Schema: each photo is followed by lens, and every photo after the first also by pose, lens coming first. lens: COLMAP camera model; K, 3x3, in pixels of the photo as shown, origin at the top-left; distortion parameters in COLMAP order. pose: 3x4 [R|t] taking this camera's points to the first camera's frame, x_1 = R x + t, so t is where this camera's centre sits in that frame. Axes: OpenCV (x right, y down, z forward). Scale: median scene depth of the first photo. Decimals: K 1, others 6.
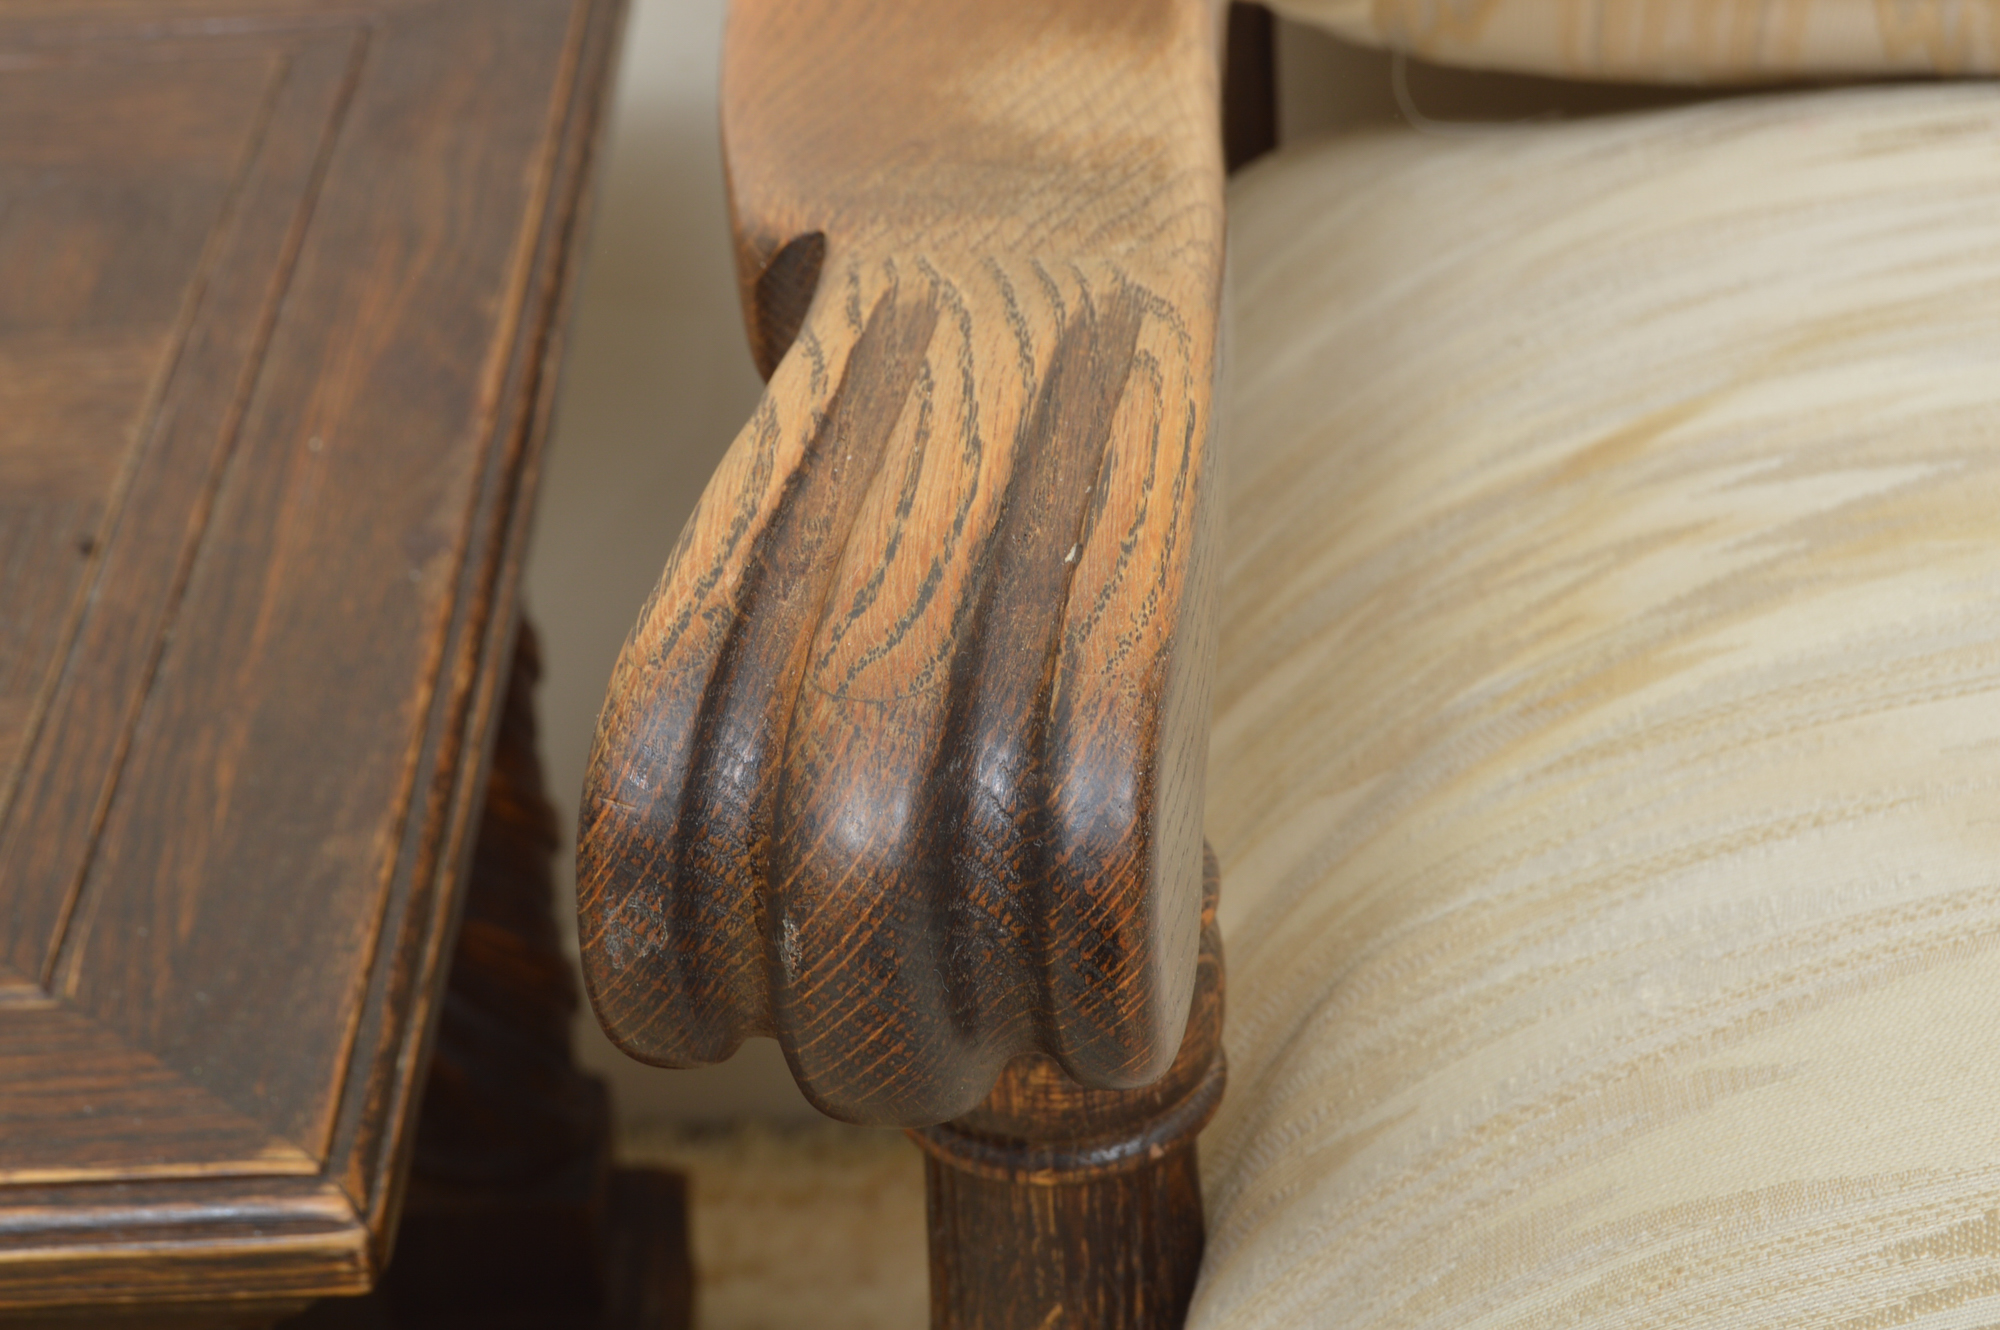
lens RADIAL K [[4304.9, 0, 1000.0], [0, 4304.9, 665.0], [0, 0, 1]] dist [-0.015763, 0.138281]
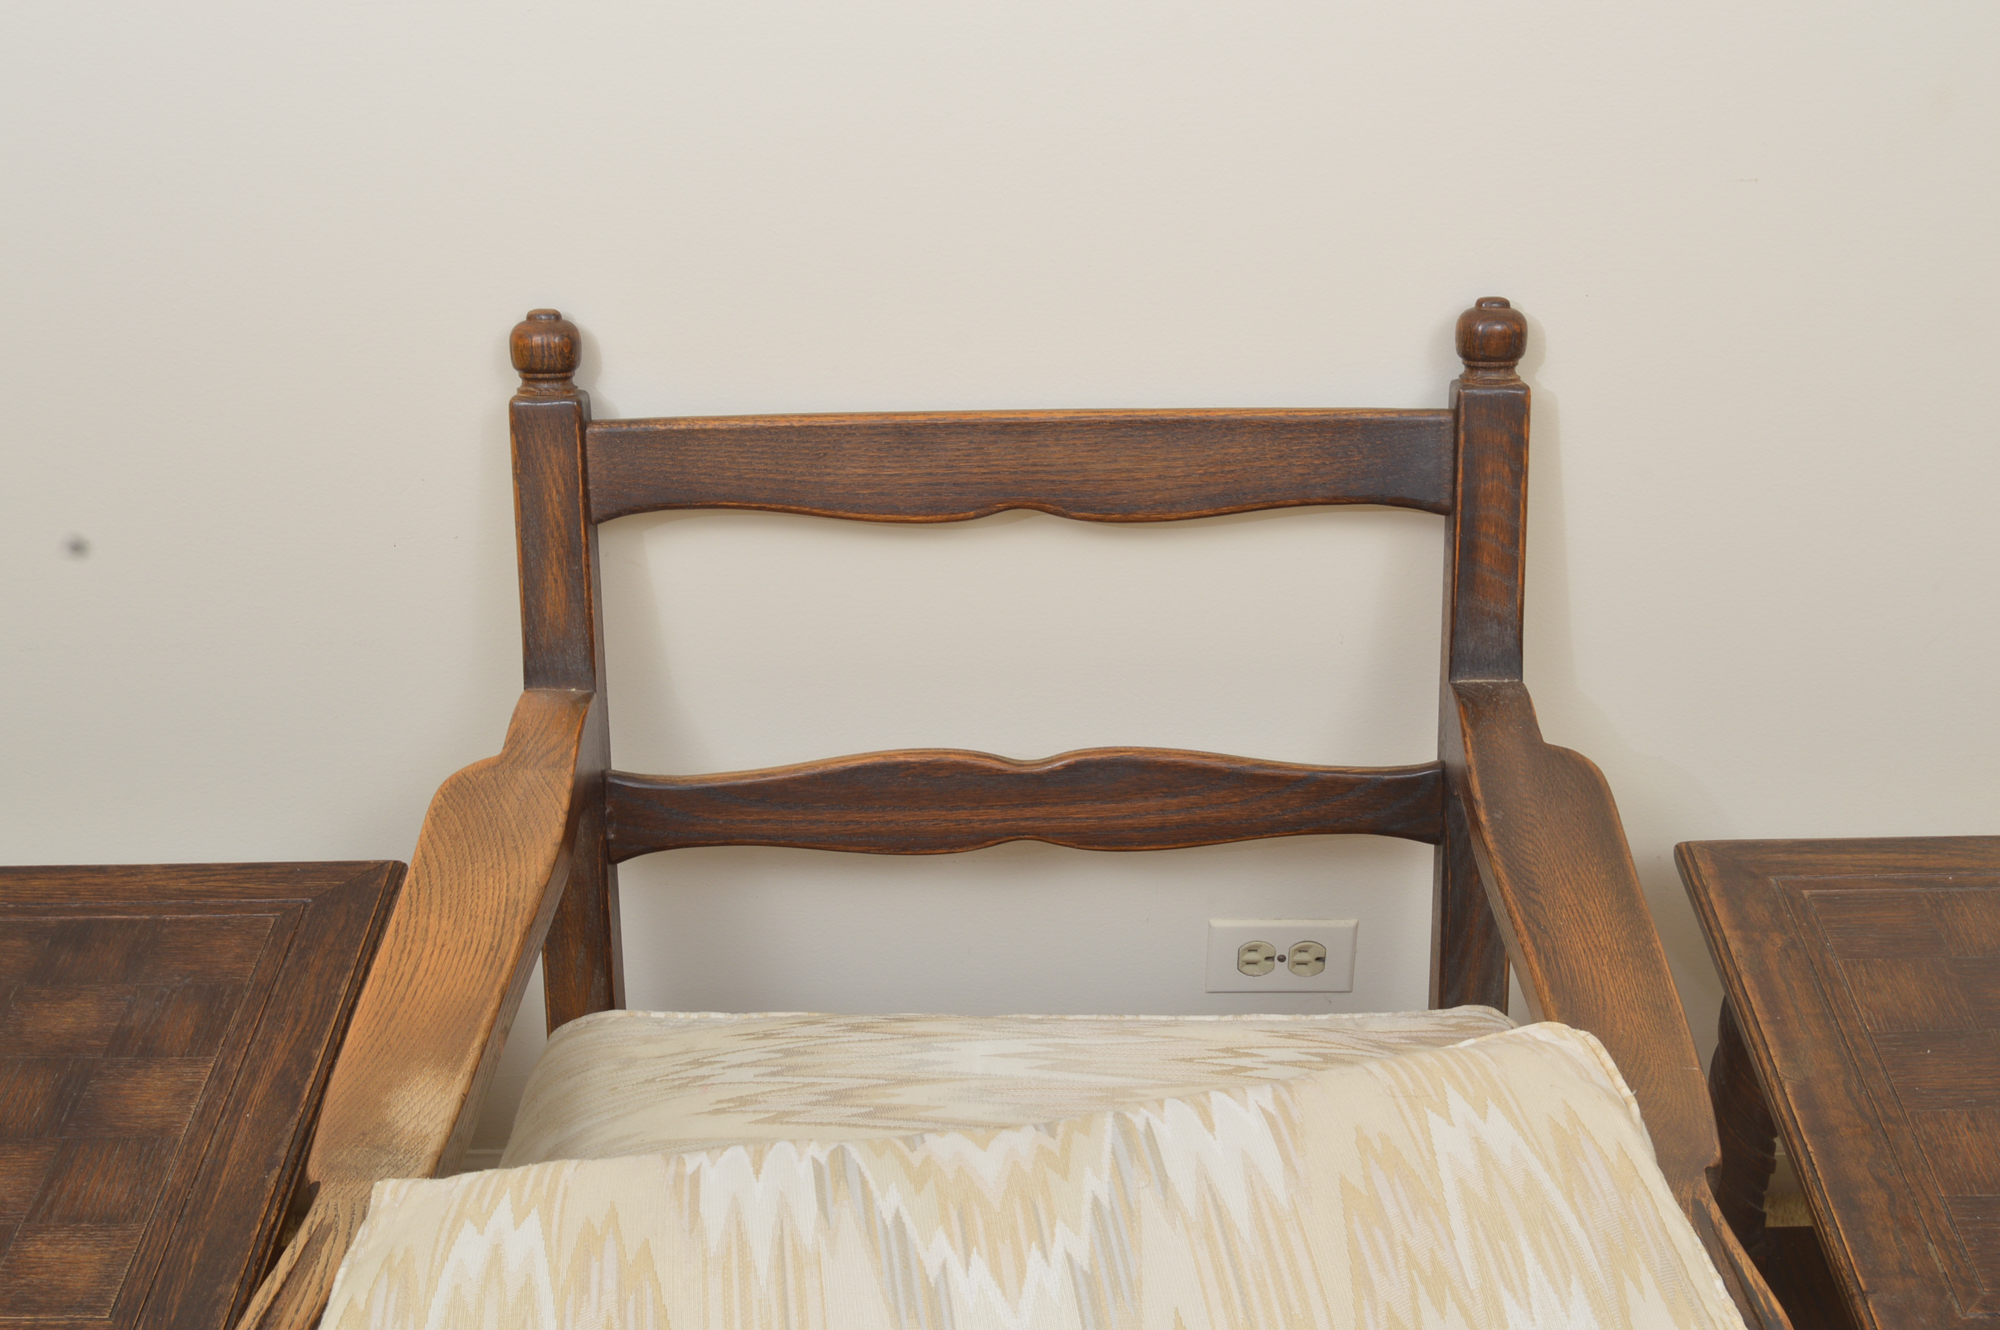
lens RADIAL K [[2341.1, 0, 1031.4], [0, 2341.1, 664.5], [0, 0, 1]] dist [-0.058614, 0.053174]
pose [[0.999084, 0.027790, 0.032553, 0.389221], [-0.028421, 0.999414, 0.019069, -0.473119], [-0.032004, -0.019976, 0.999288, -0.807954]]
